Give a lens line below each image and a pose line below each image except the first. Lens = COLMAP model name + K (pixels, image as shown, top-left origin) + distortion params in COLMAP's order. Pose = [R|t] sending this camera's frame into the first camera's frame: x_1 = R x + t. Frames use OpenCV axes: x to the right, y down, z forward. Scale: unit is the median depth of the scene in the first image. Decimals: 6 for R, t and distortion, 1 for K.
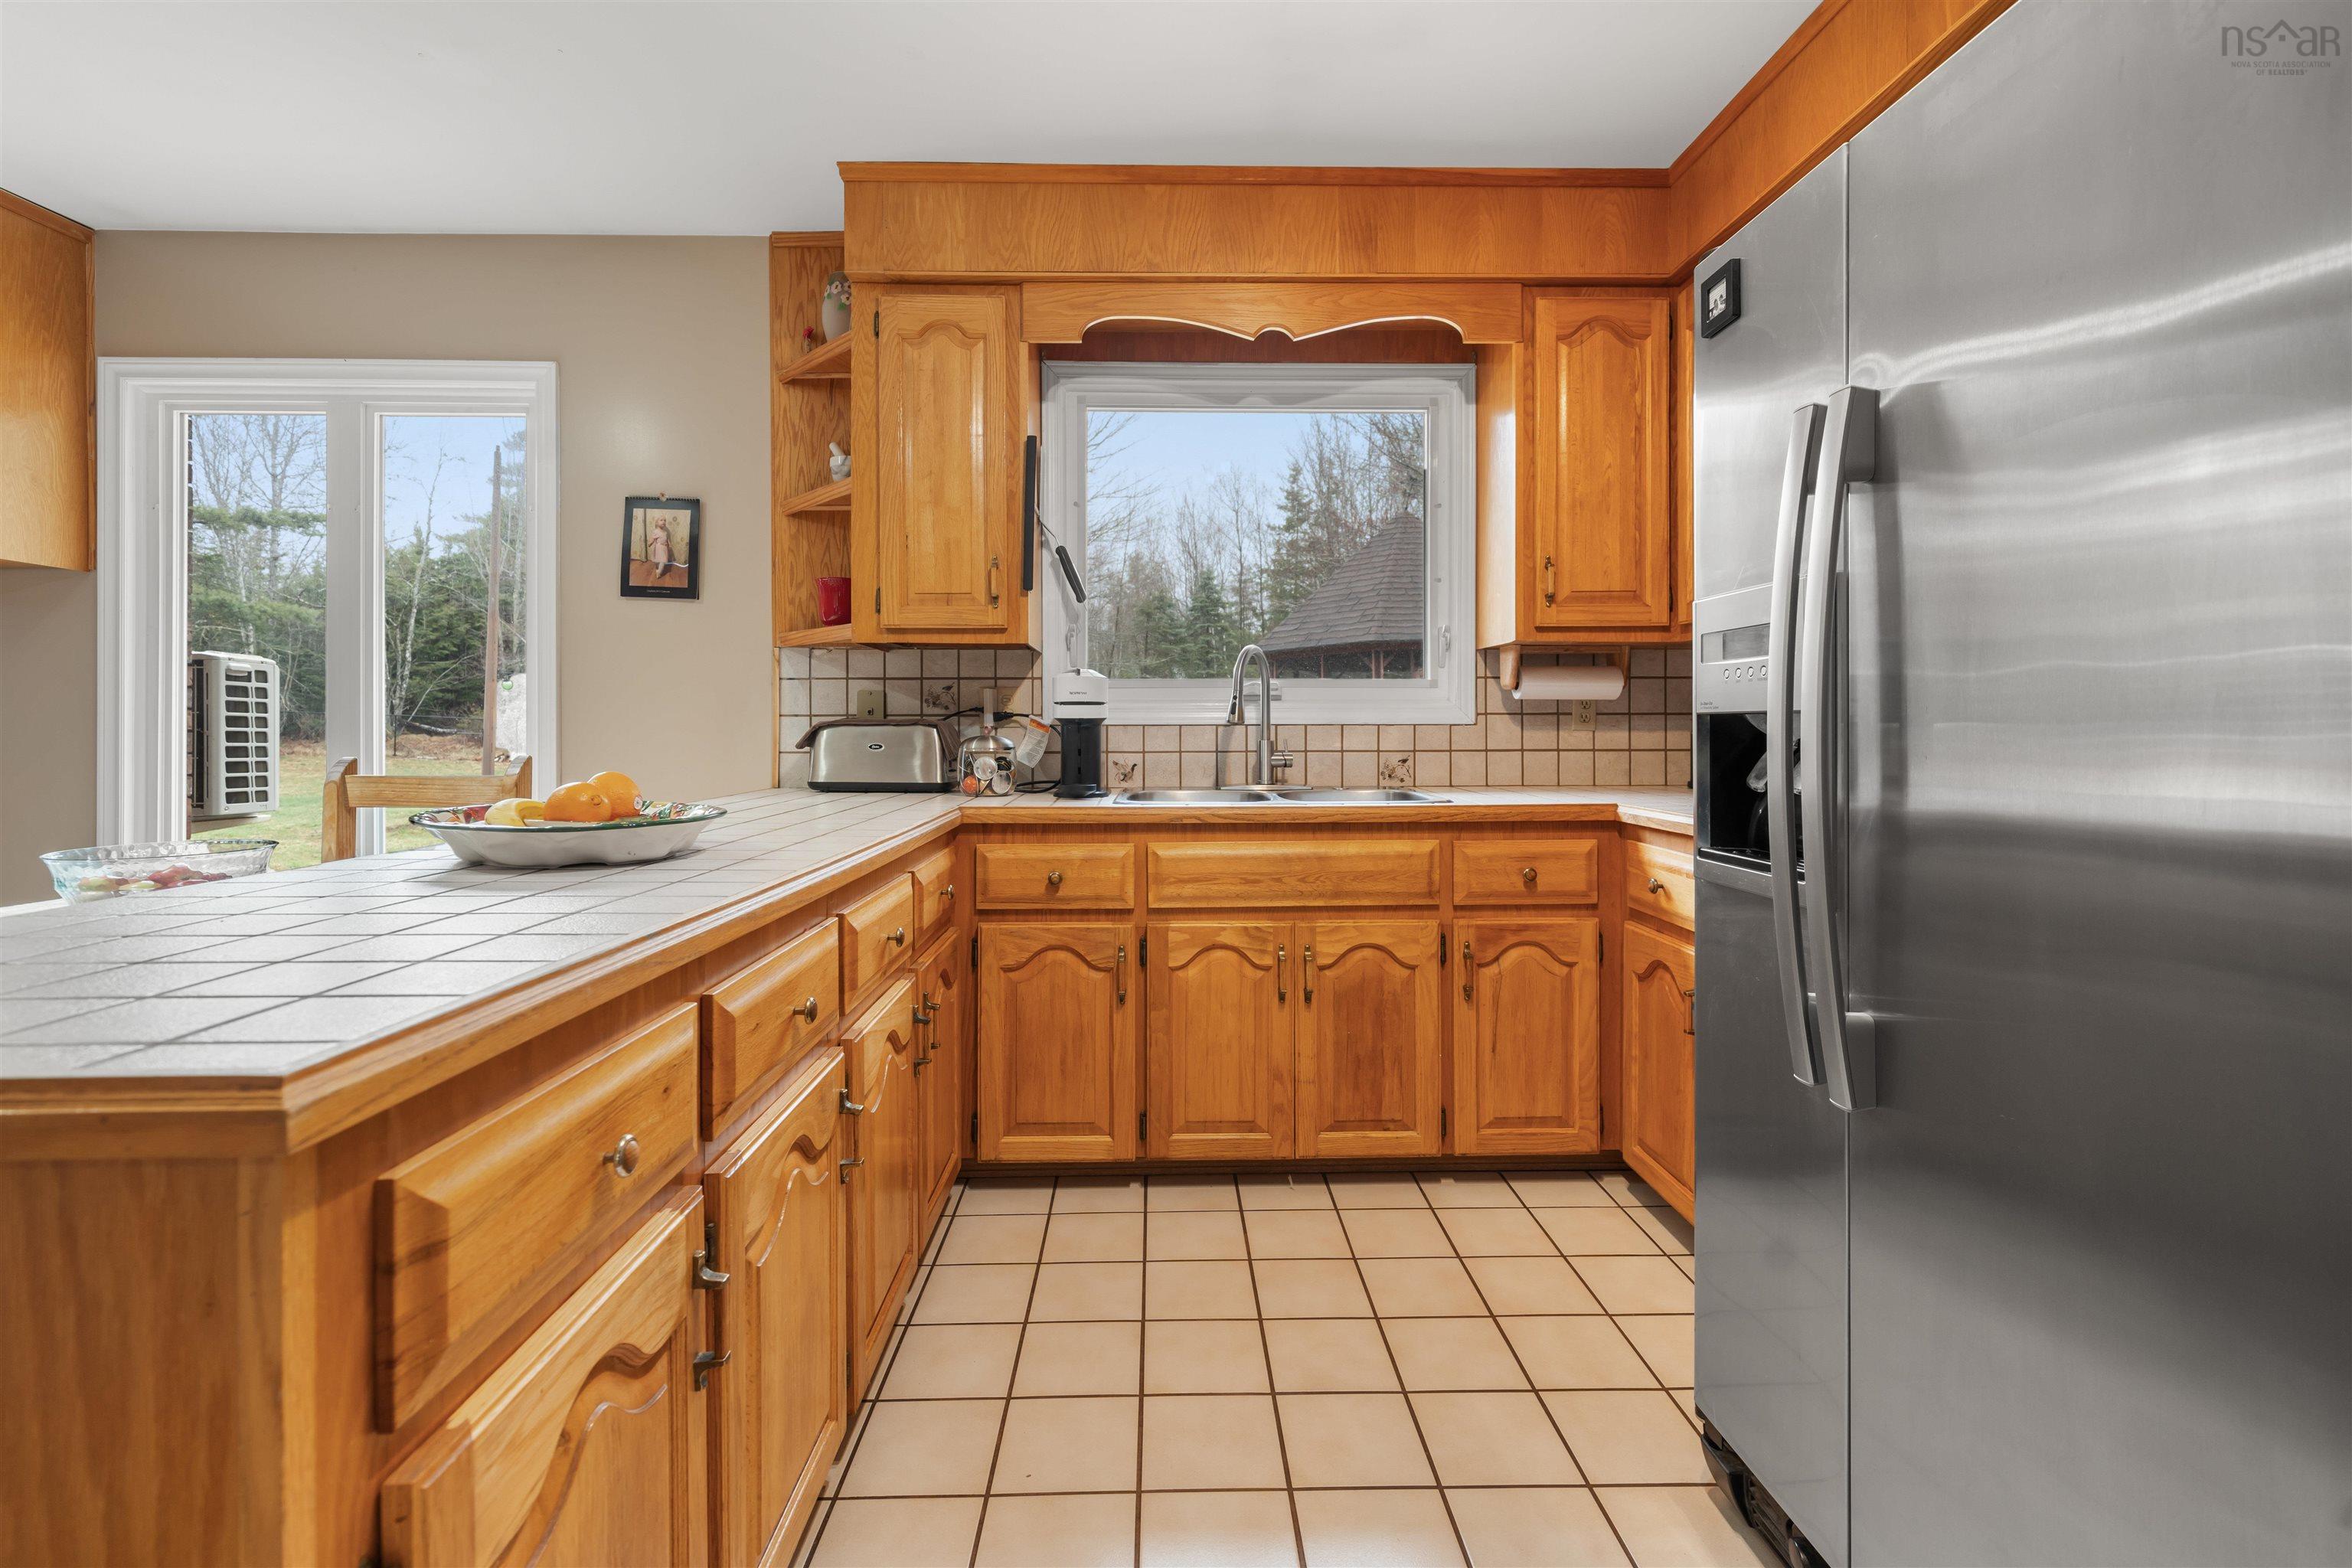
lens RADIAL K [[1042.3, 0, 1168.4], [0, 1042.3, 738.0], [0, 0, 1]] dist [-0.006294, 0.002449]
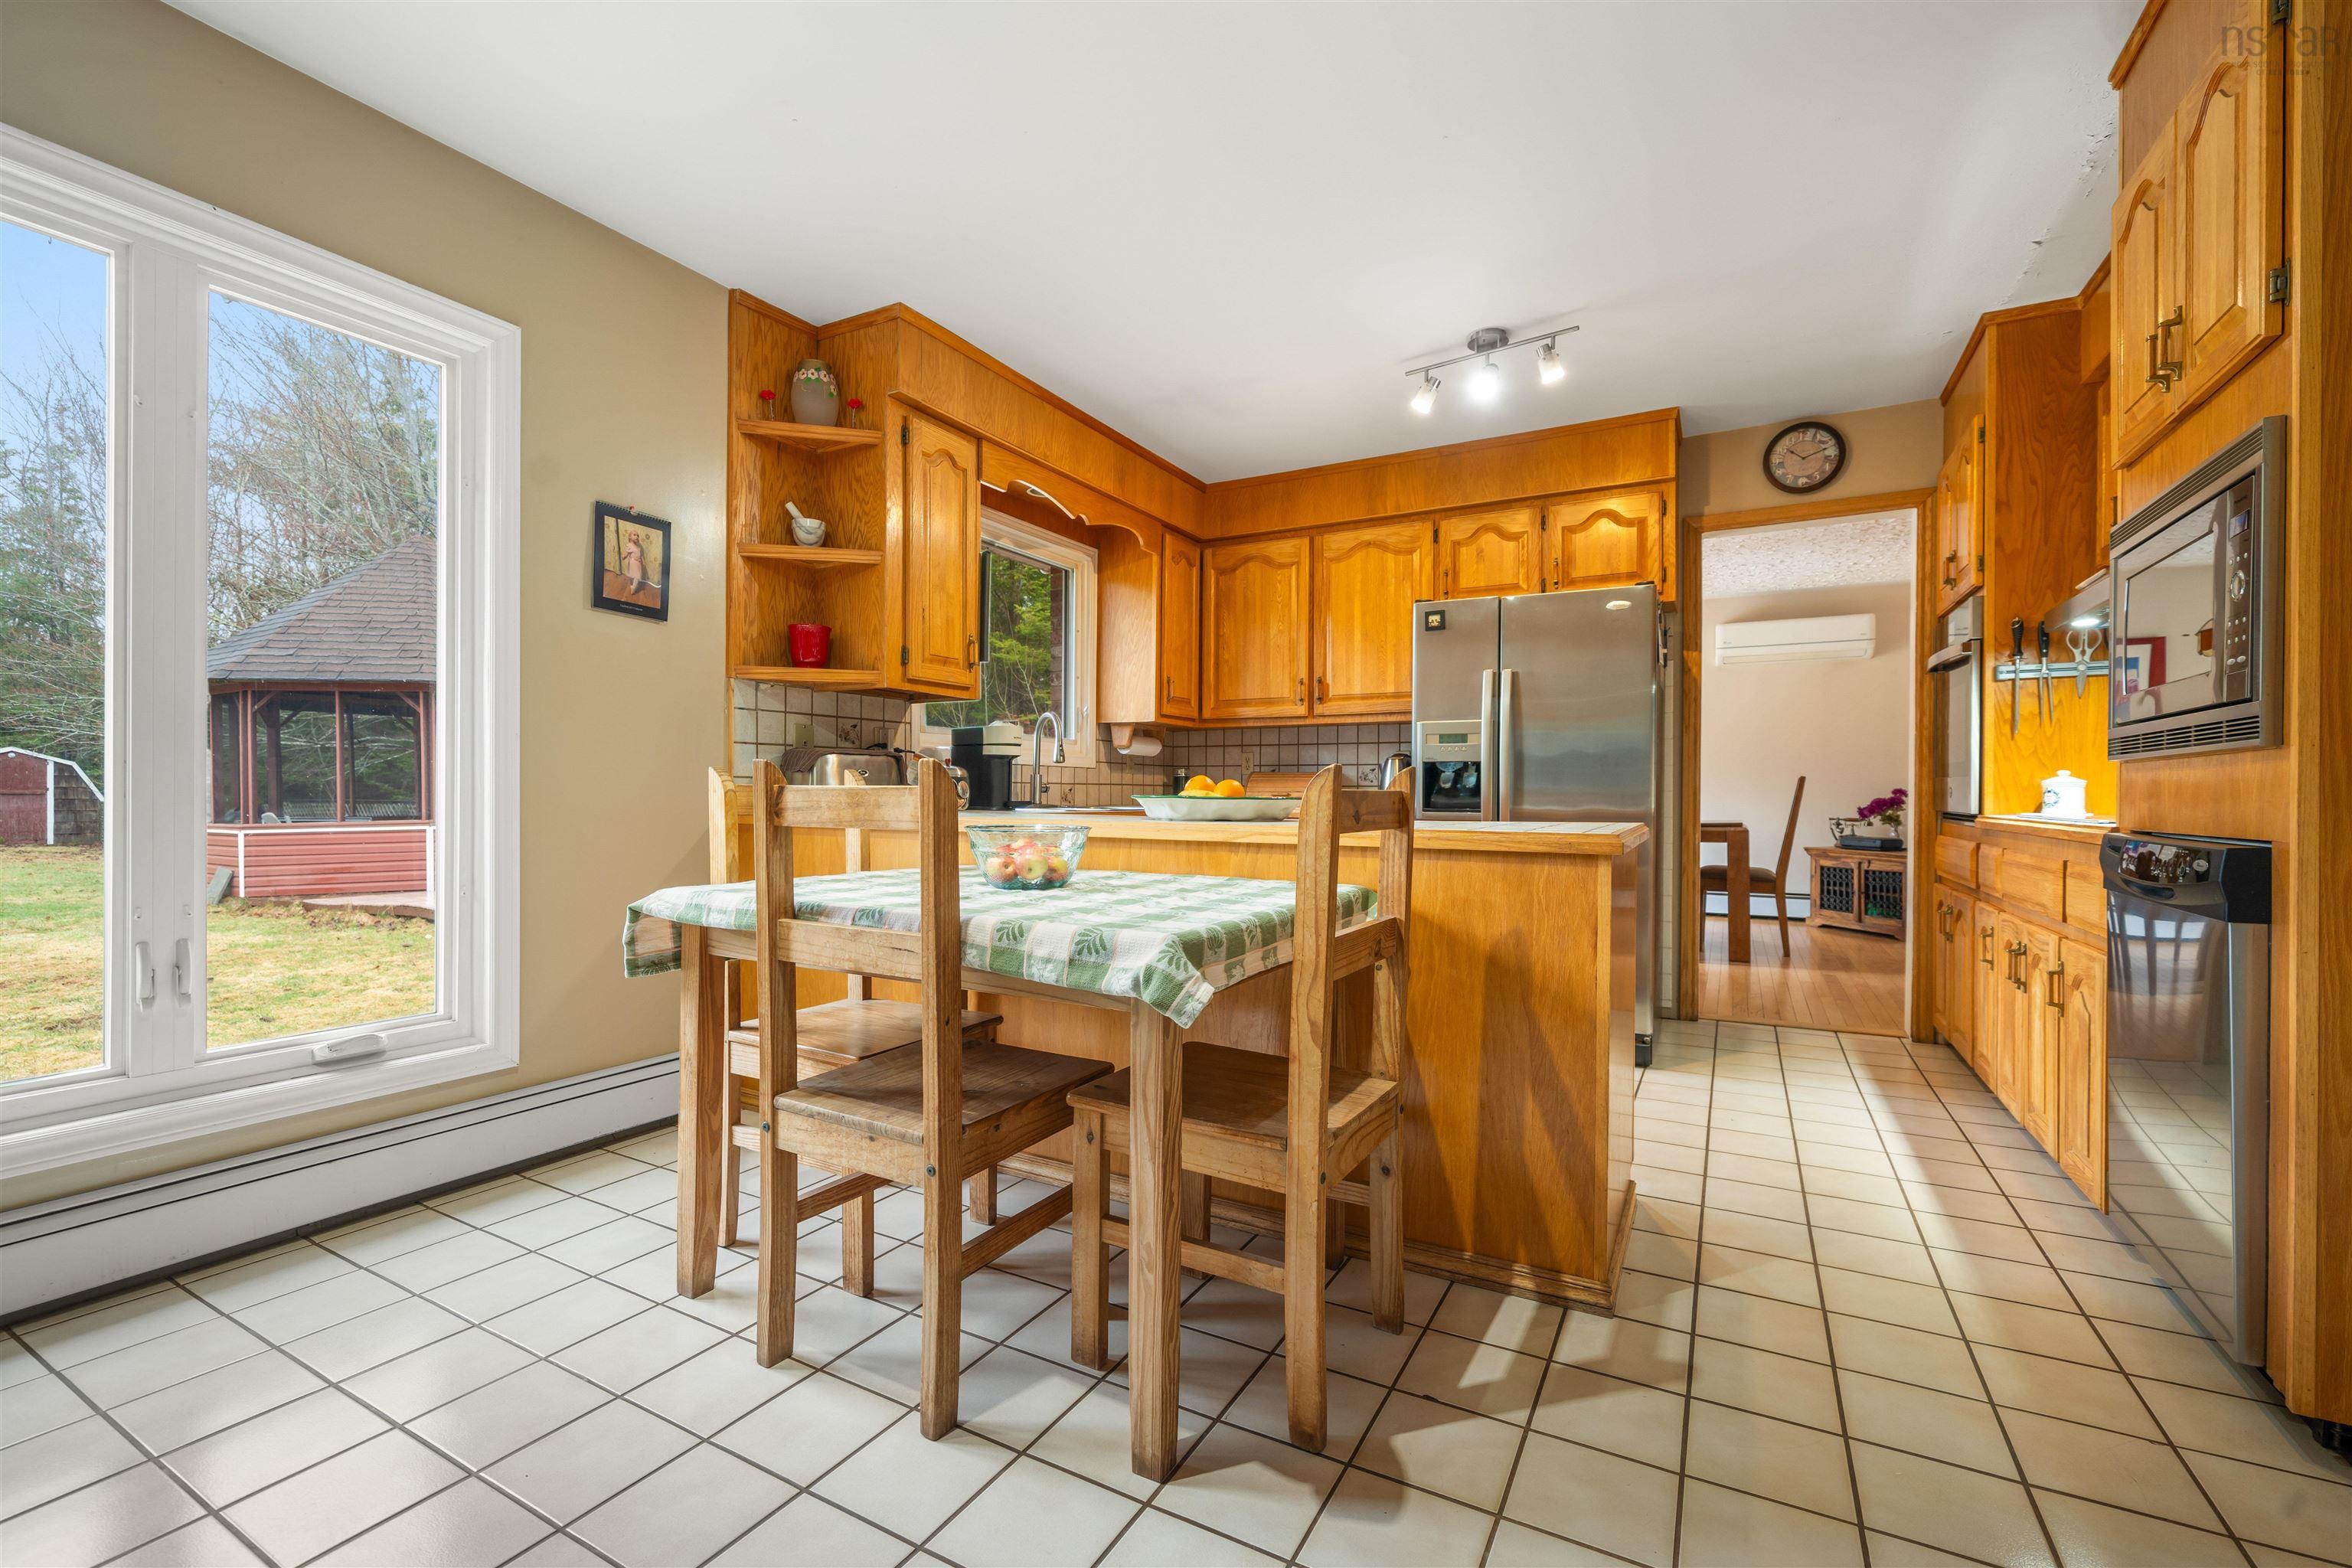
lens RADIAL K [[1042.3, 0, 1148.3], [0, 1042.3, 802.2], [0, 0, 1]] dist [-0.006294, 0.002449]
pose [[0.499918, -0.002115, 0.866070, -1.228425], [0.000589, 0.999998, 0.002102, 0.042770], [-0.866072, -0.000541, 0.499918, 0.114710]]
